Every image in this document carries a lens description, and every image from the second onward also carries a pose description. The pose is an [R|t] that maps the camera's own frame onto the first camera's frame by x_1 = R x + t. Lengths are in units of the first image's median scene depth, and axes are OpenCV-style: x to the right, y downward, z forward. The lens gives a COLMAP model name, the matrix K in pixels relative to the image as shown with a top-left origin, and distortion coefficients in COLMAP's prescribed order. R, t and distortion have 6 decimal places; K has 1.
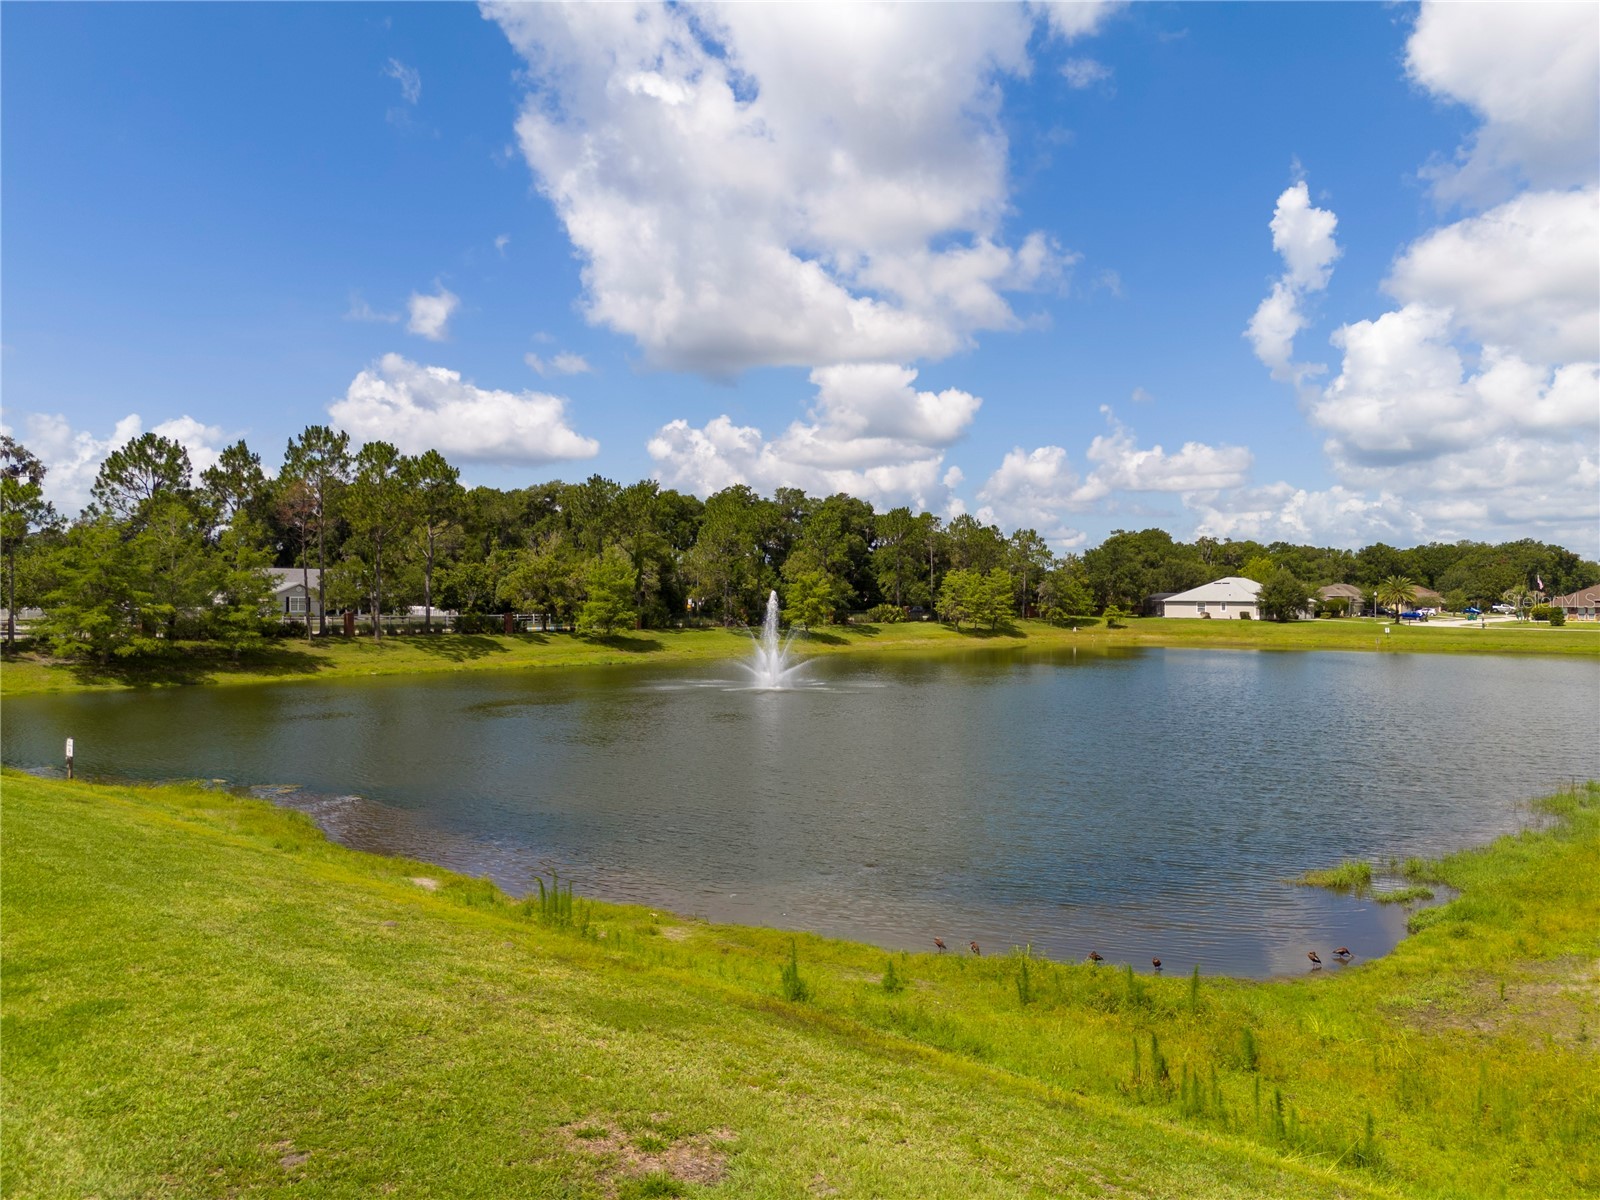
lens RADIAL K [[1181.5, 0, 800.0], [0, 1181.5, 600.0], [0, 0, 1]] dist [0.061702, -0.056314]
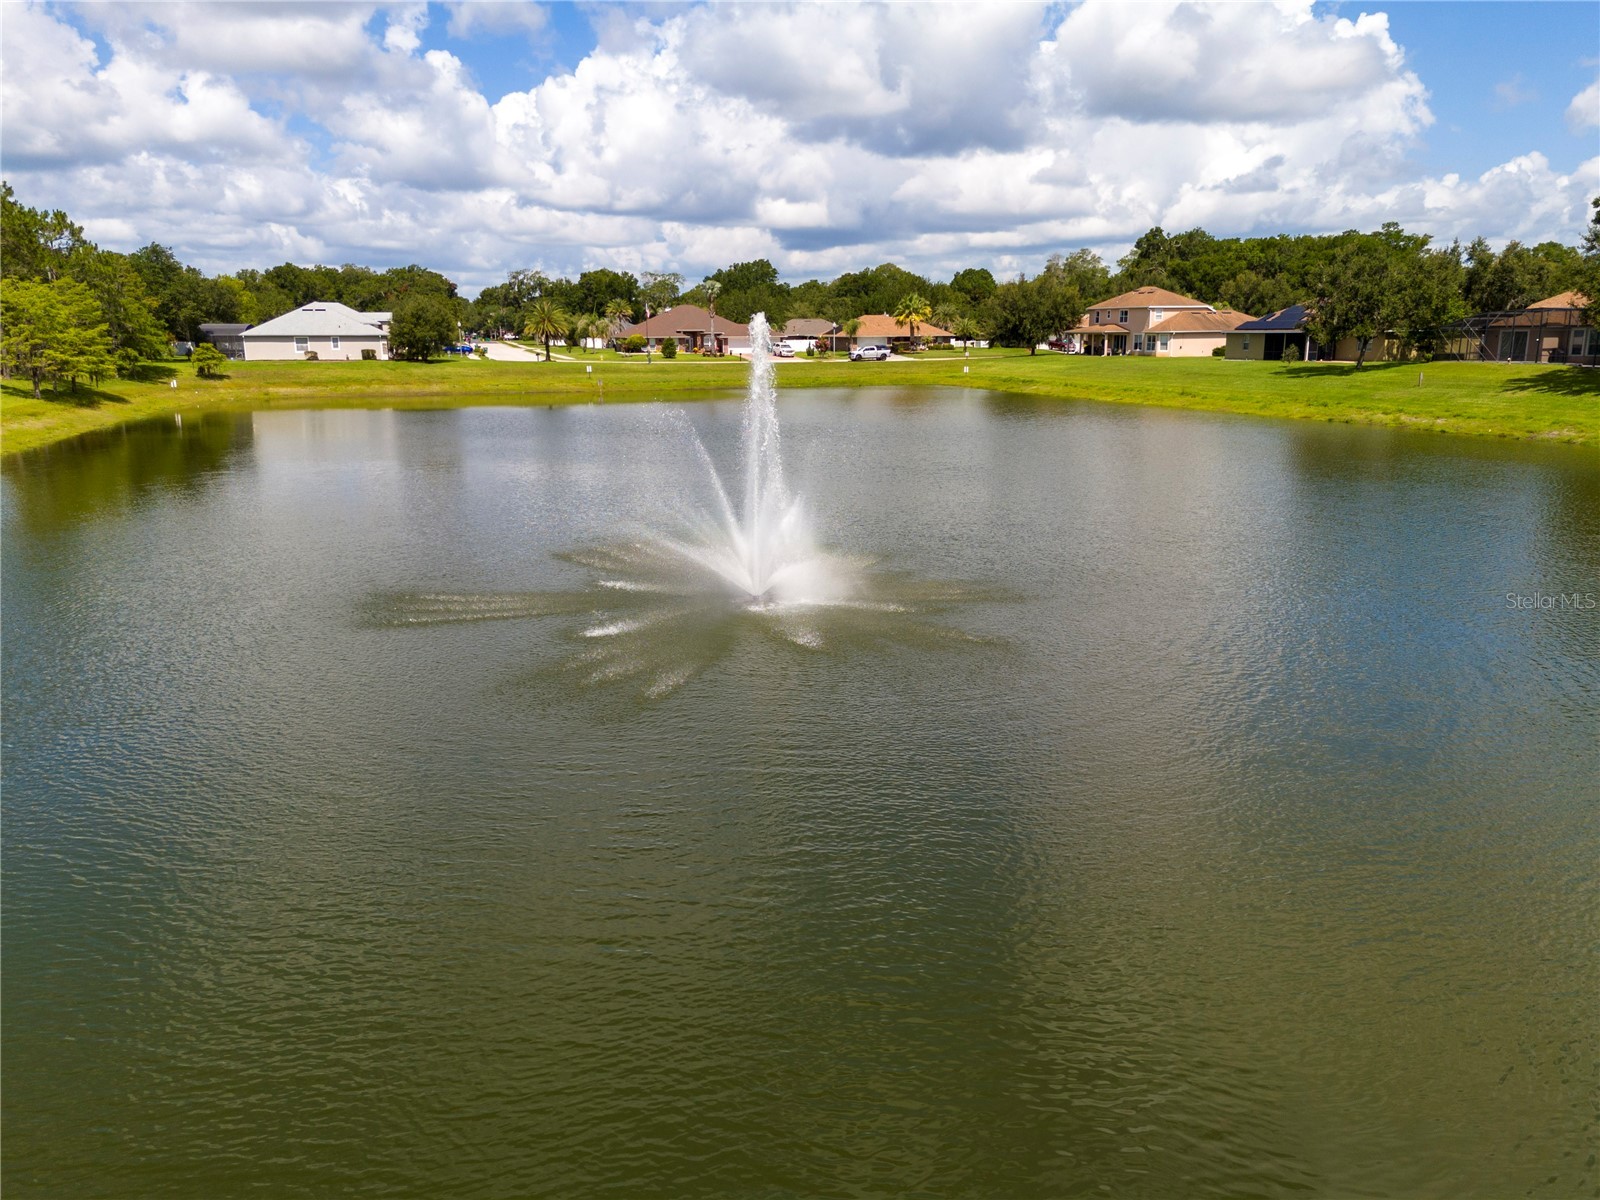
lens RADIAL K [[1181.5, 0, 800.0], [0, 1181.5, 600.0], [0, 0, 1]] dist [0.061702, -0.056314]
pose [[0.484627, -0.202460, 0.850968, -0.161589], [0.011564, 0.974243, 0.225204, -0.002365], [-0.874645, -0.099300, 0.474485, 0.382159]]
